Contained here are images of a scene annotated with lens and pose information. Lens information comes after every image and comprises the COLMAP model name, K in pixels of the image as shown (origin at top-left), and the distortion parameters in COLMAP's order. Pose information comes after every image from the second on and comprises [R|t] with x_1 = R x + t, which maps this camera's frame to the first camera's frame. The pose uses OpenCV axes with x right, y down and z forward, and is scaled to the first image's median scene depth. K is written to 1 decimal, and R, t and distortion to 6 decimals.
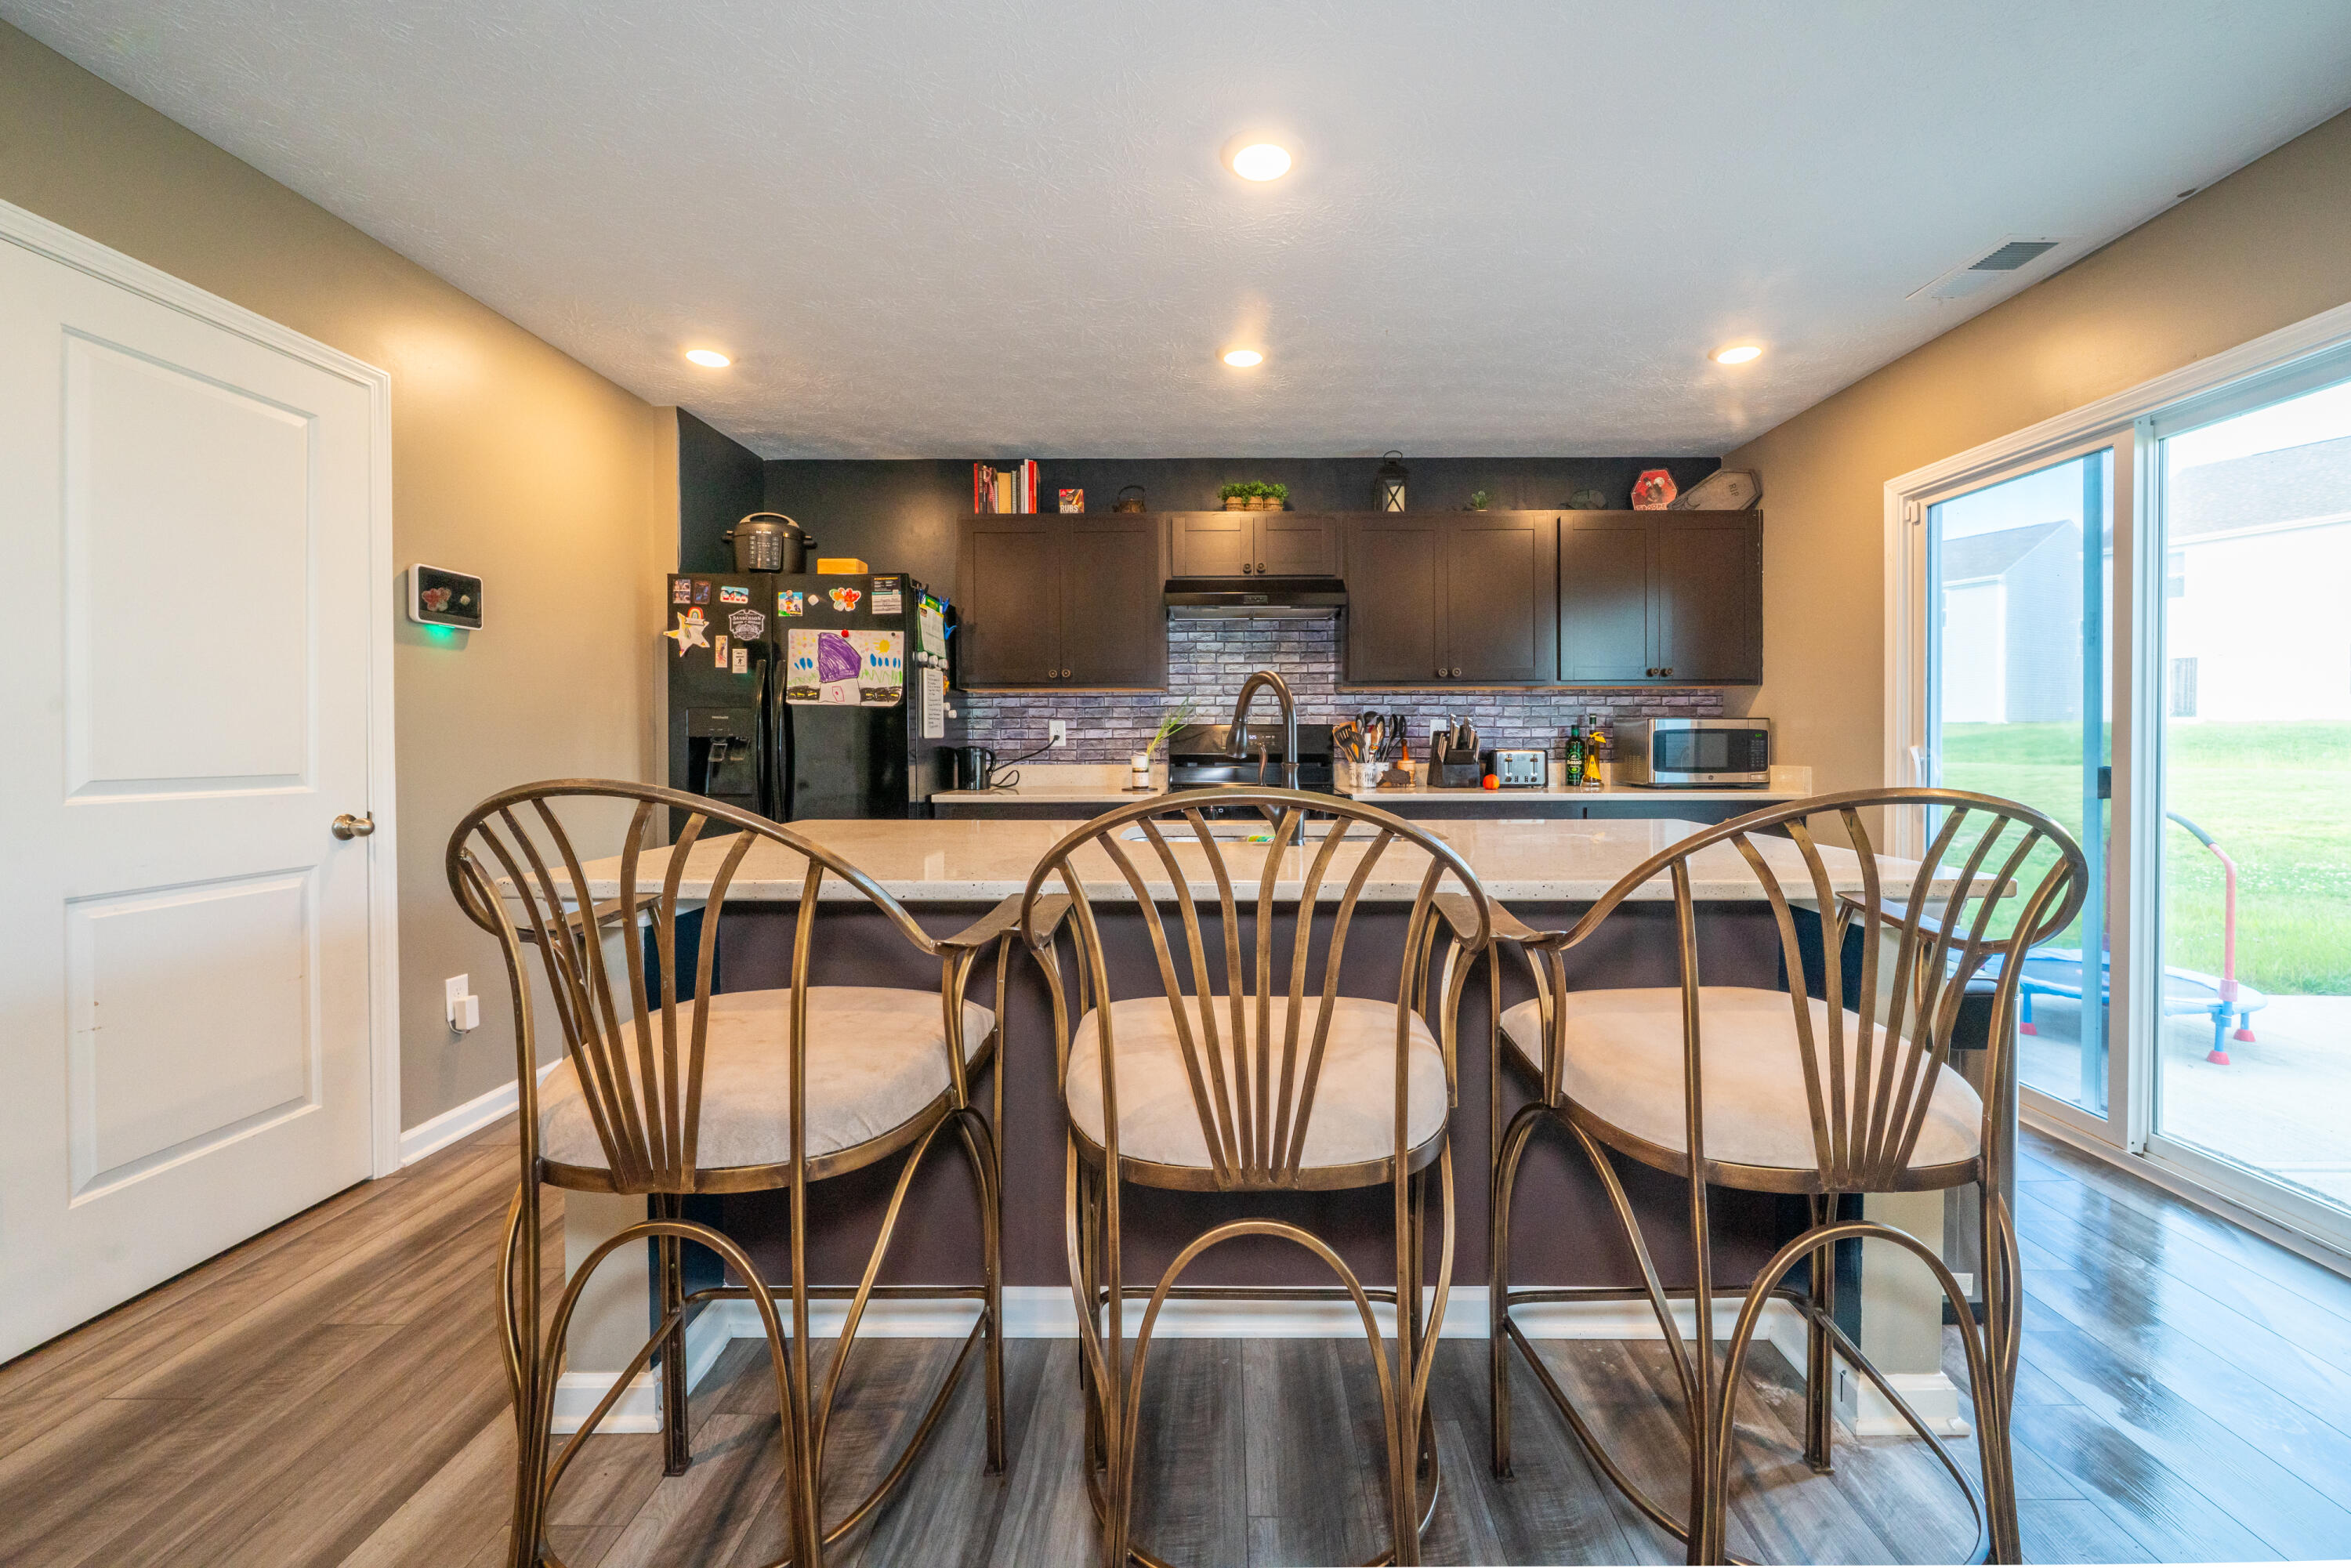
lens RADIAL K [[928.9, 0, 1193.8], [0, 928.9, 755.8], [0, 0, 1]] dist [-0.010169, 0.000179]
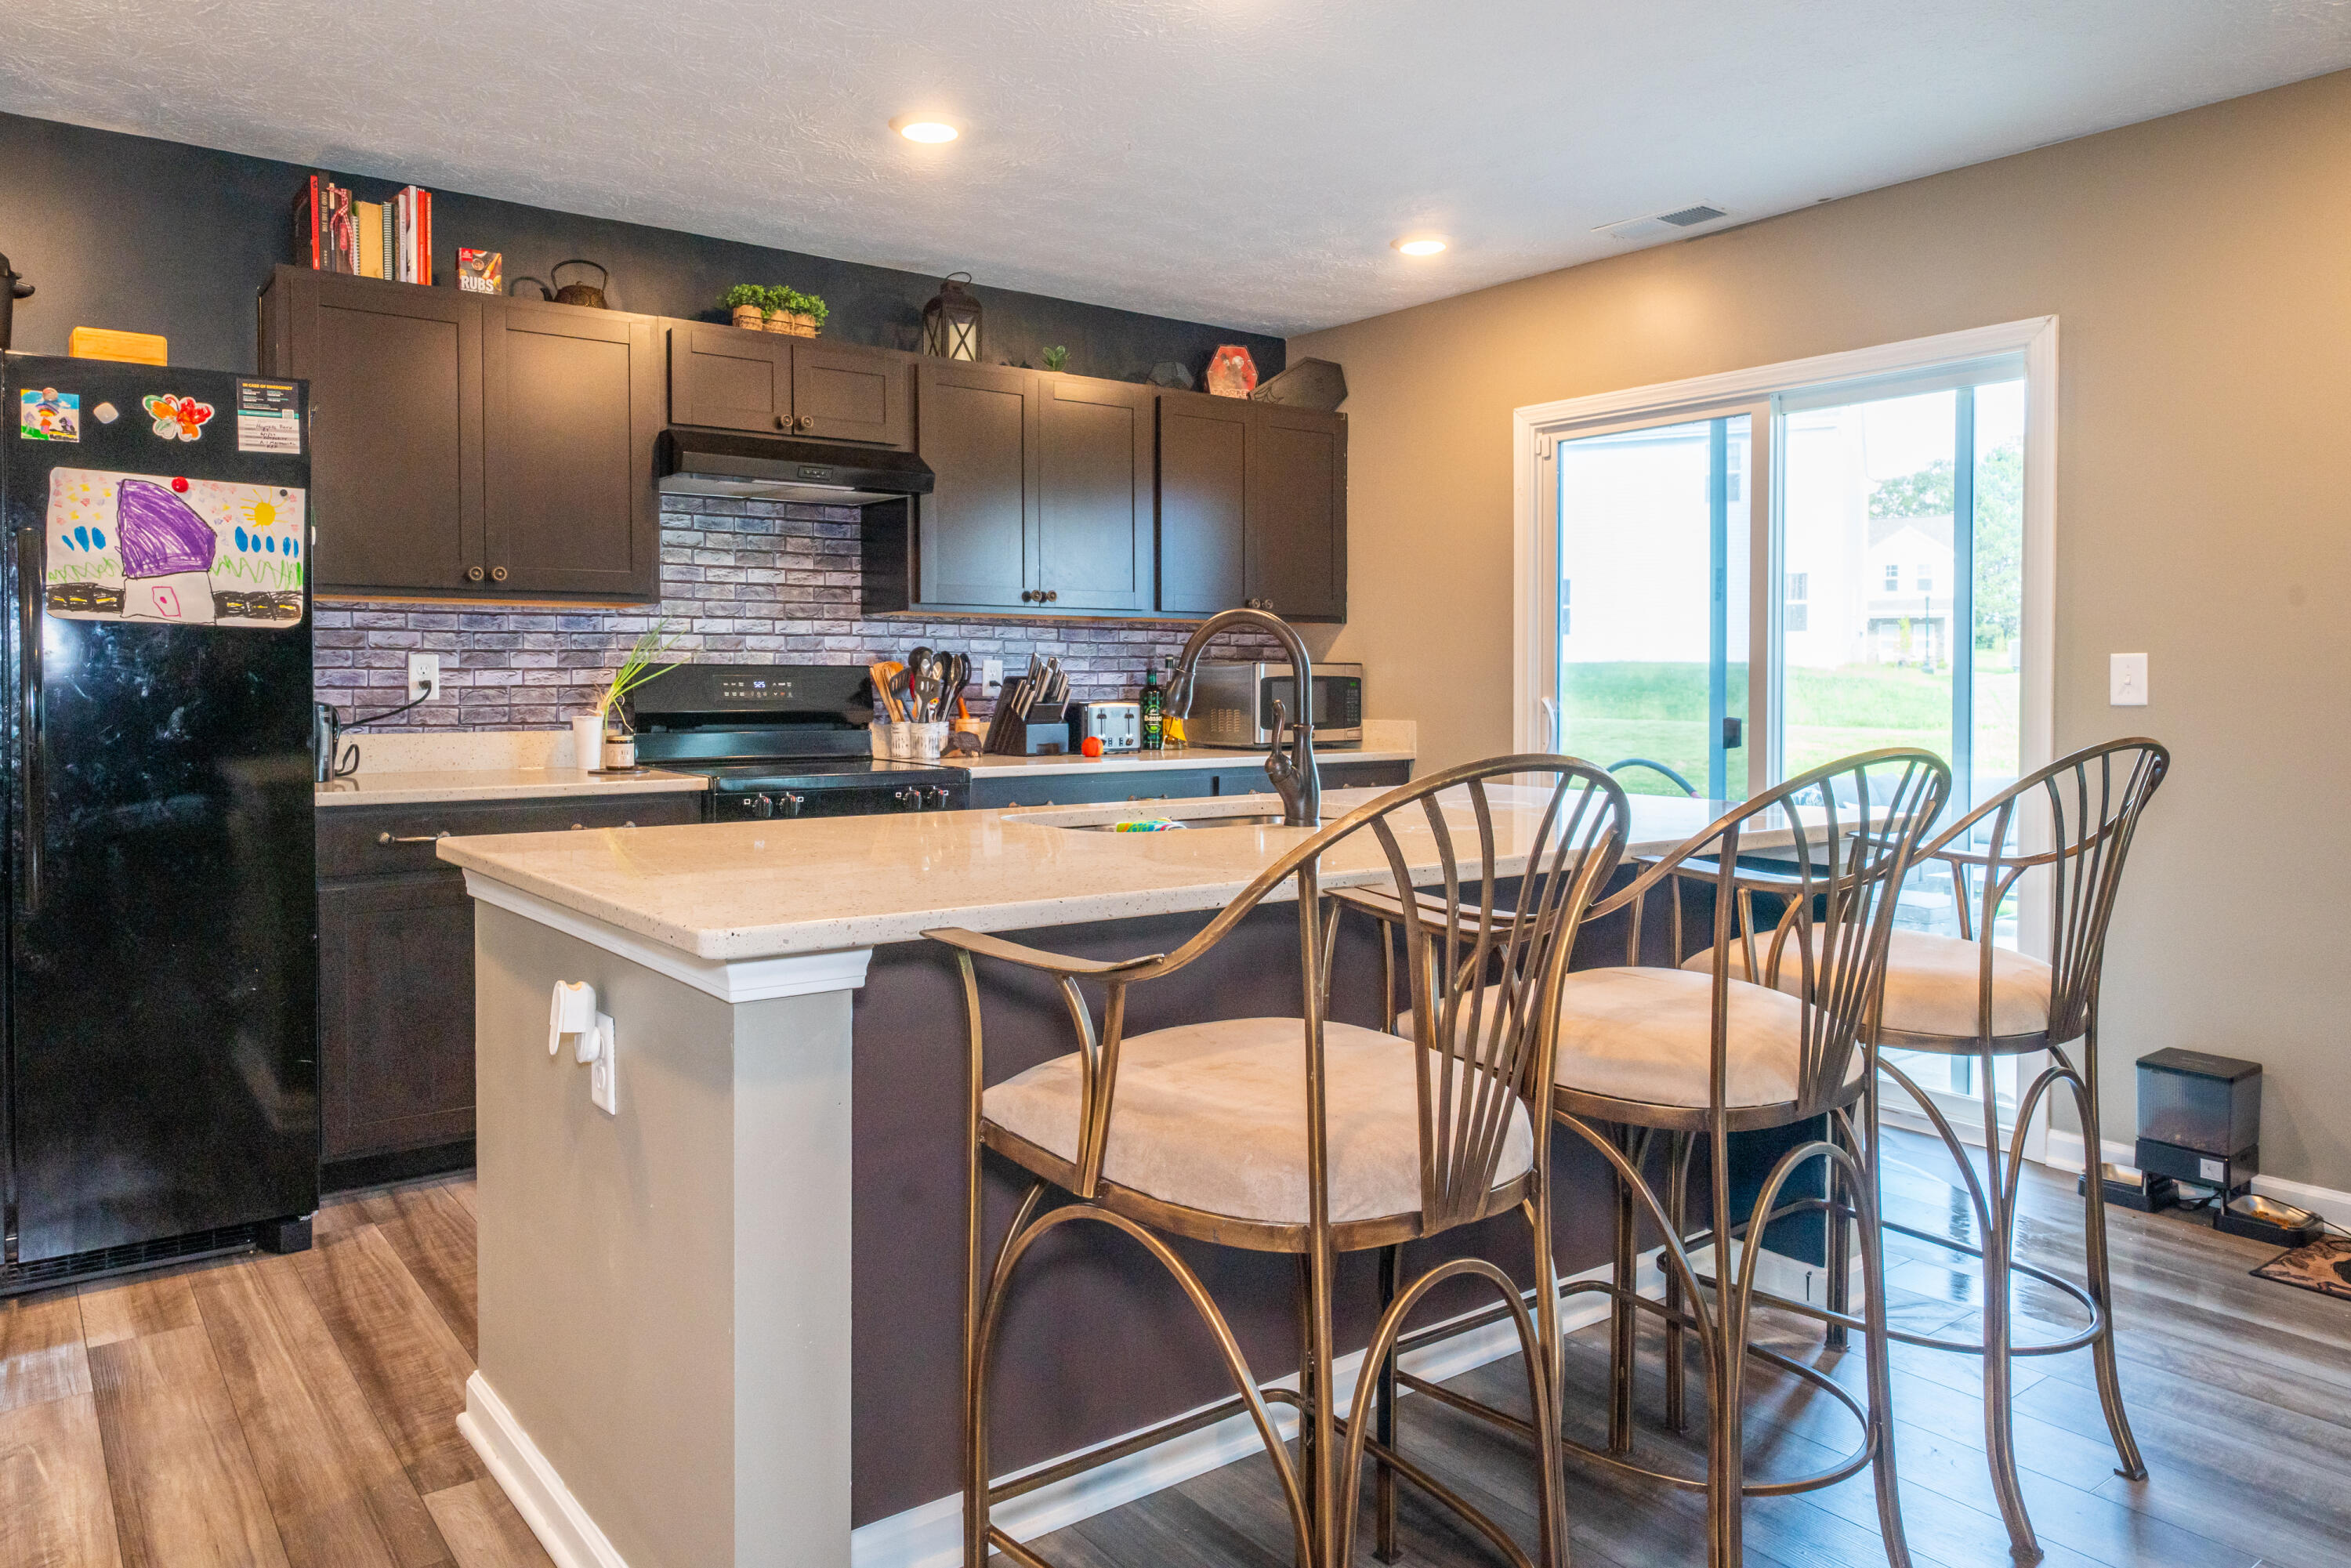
lens RADIAL K [[1558.9, 0, 1081.9], [0, 1558.9, 718.2], [0, 0, 1]] dist [-0.007360, -0.008200]
pose [[0.804953, -0.010837, 0.593239, -0.425333], [0.006903, 0.999937, 0.008900, -0.005681], [-0.593298, -0.003069, 0.804977, 0.009354]]
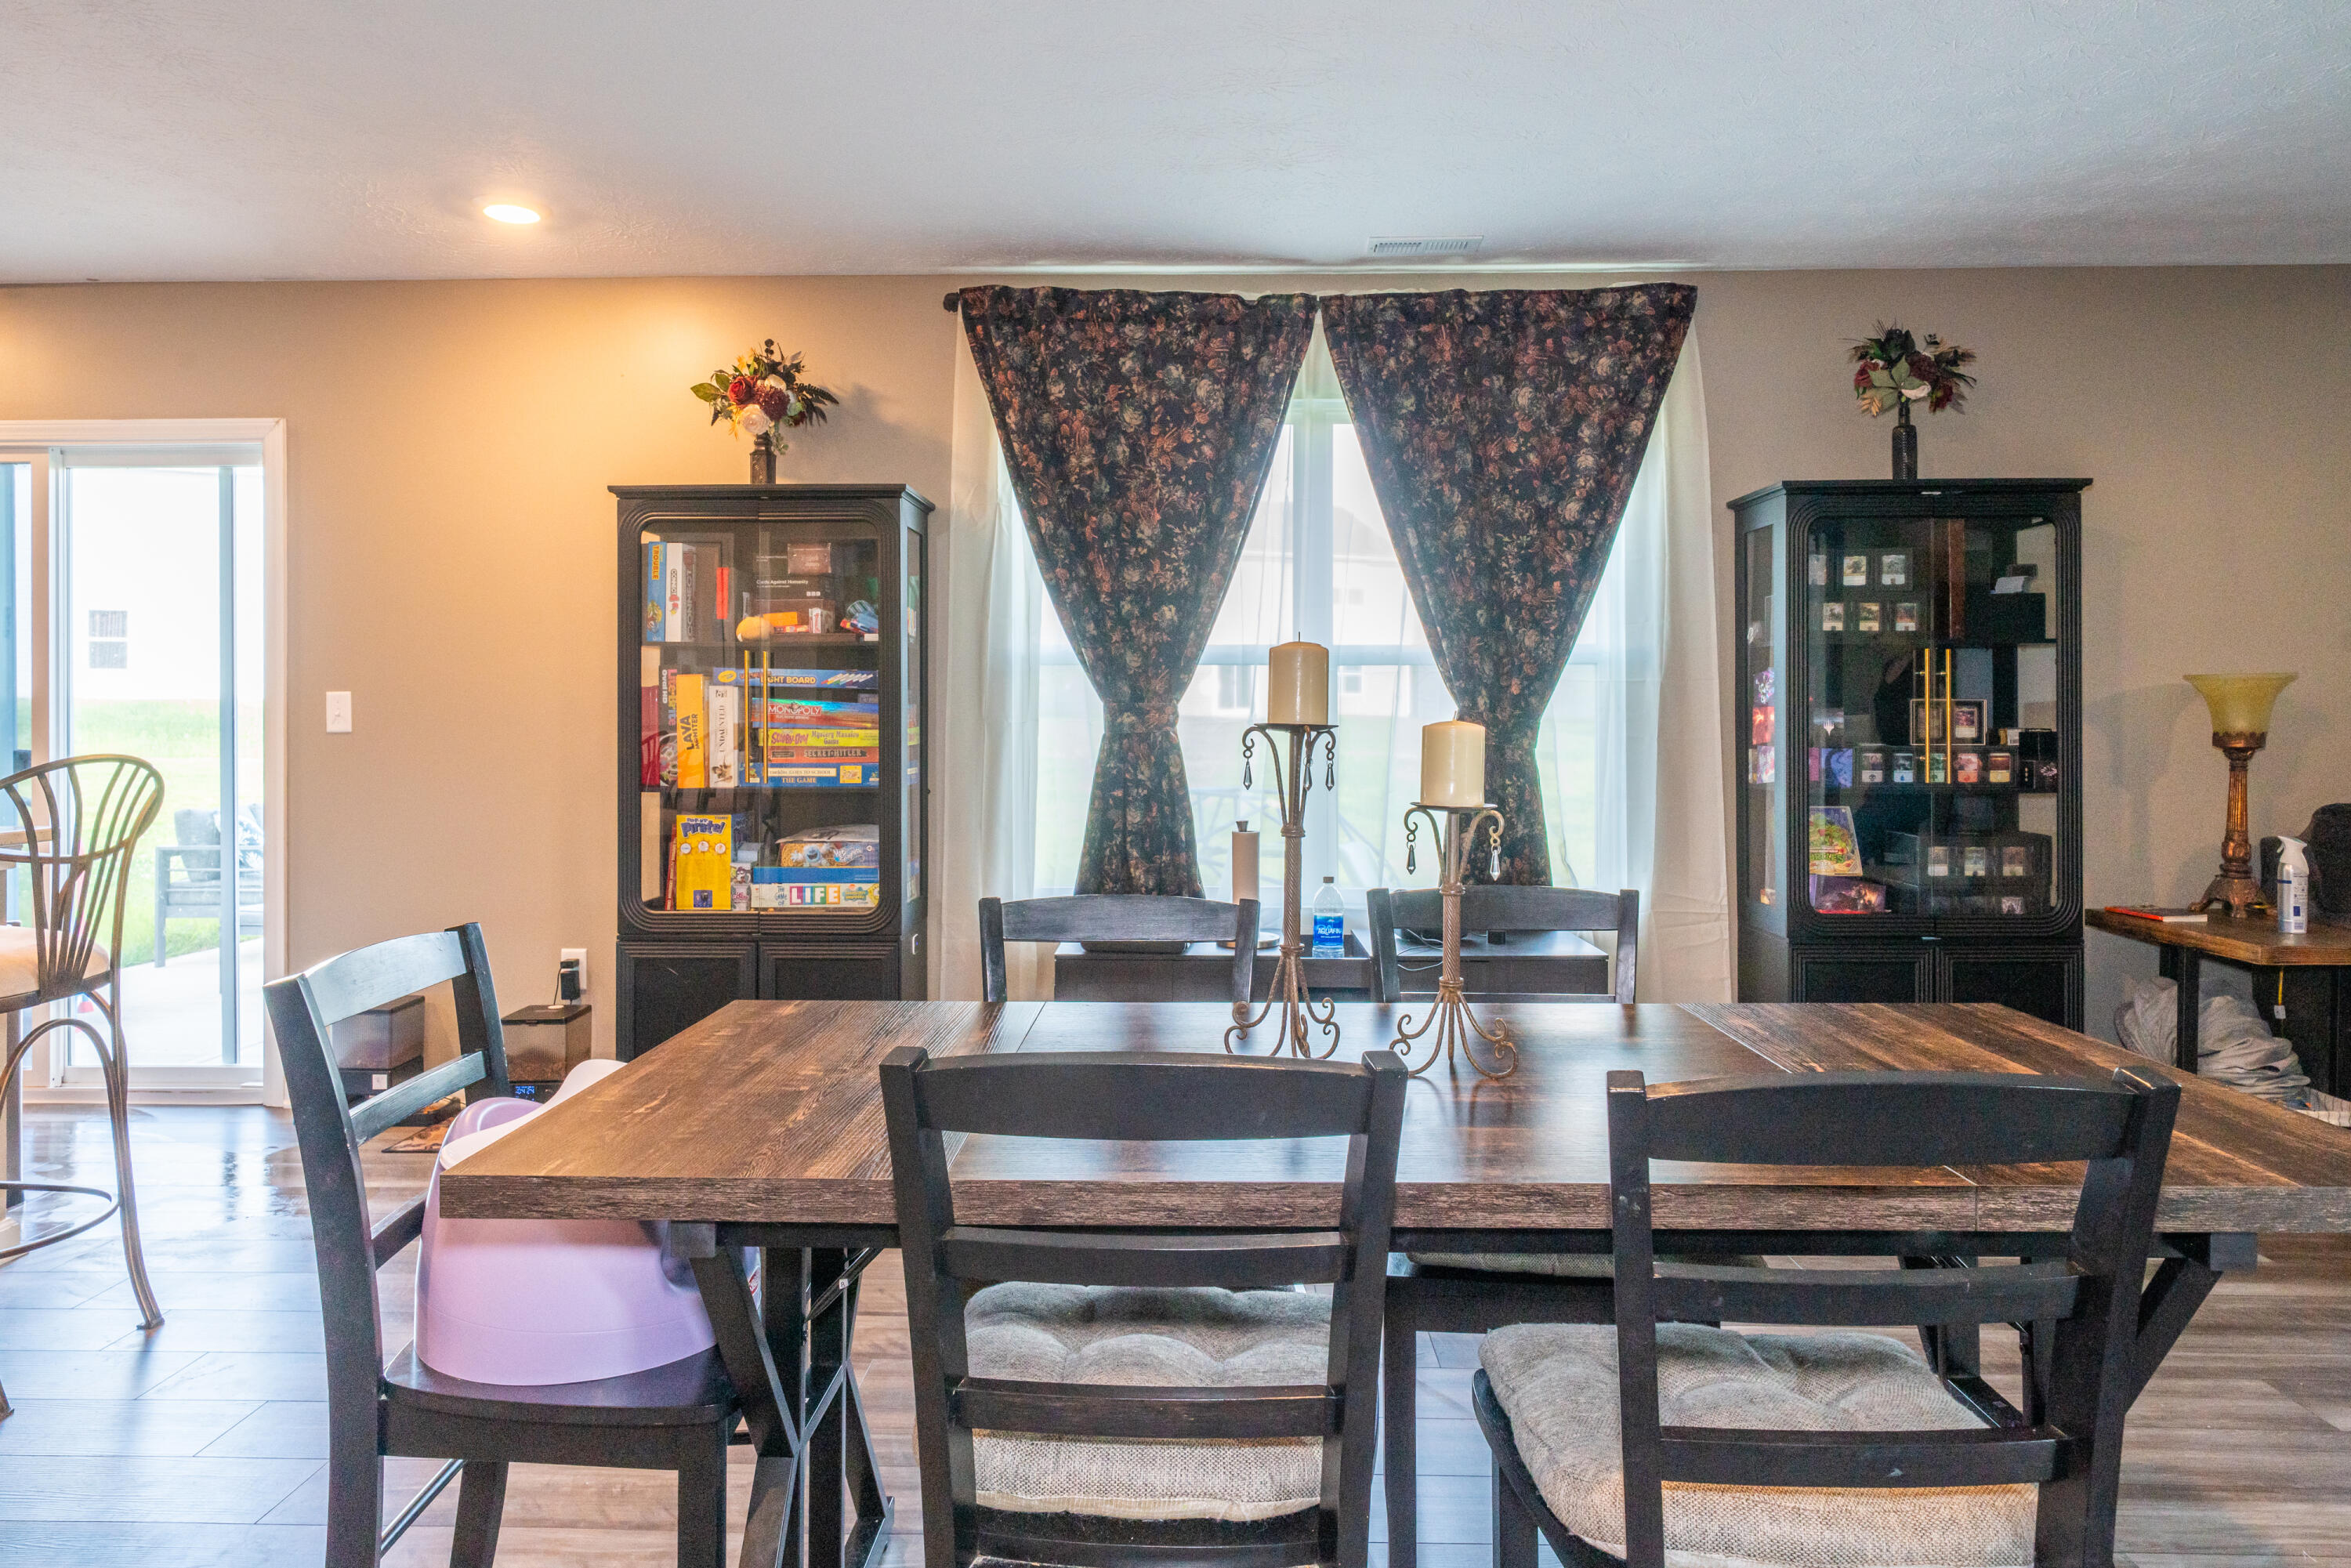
lens RADIAL K [[1420.9, 0, 1160.9], [0, 1420.9, 714.7], [0, 0, 1]] dist [0.008083, -0.005132]
pose [[0.018079, 0.004991, 0.999824, -0.448805], [0.018988, 0.999805, -0.005334, 0.003136], [-0.999656, 0.019082, 0.017981, -0.256686]]
